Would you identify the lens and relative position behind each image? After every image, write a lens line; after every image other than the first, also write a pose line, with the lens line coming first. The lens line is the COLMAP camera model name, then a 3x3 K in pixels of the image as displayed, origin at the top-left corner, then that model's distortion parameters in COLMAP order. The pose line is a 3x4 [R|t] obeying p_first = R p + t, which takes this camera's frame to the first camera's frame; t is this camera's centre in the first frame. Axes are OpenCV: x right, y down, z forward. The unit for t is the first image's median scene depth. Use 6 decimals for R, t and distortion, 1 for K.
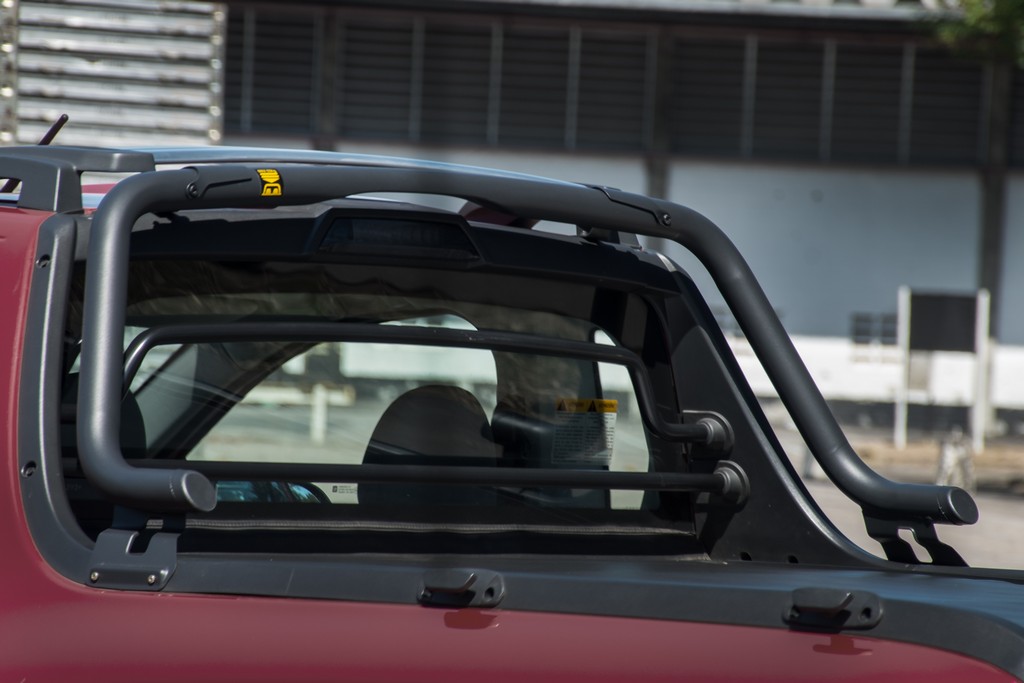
lens RADIAL K [[4053.0, 0, 511.4], [0, 4053.0, 341.4], [0, 0, 1]] dist [0.068432, 0.000000]
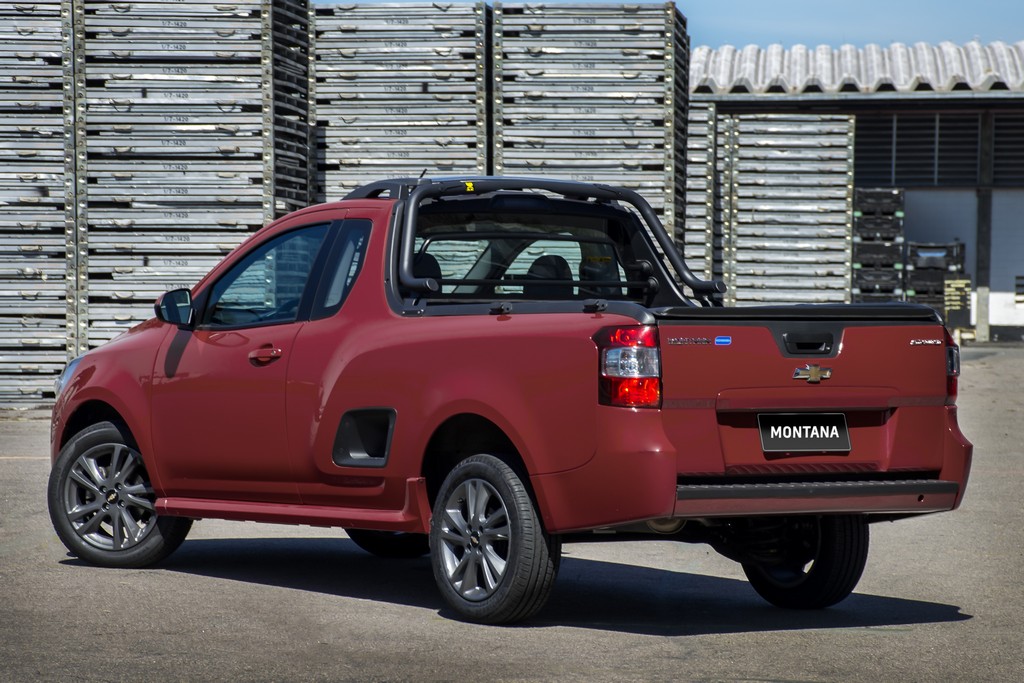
lens RADIAL K [[2330.0, 0, 510.5], [0, 2330.0, 345.4], [0, 0, 1]] dist [0.369737, 0.000000]
pose [[0.968909, -0.034206, -0.245043, 0.361638], [0.037315, 0.999271, 0.008055, 0.061277], [0.244589, -0.016949, 0.969479, -0.637025]]
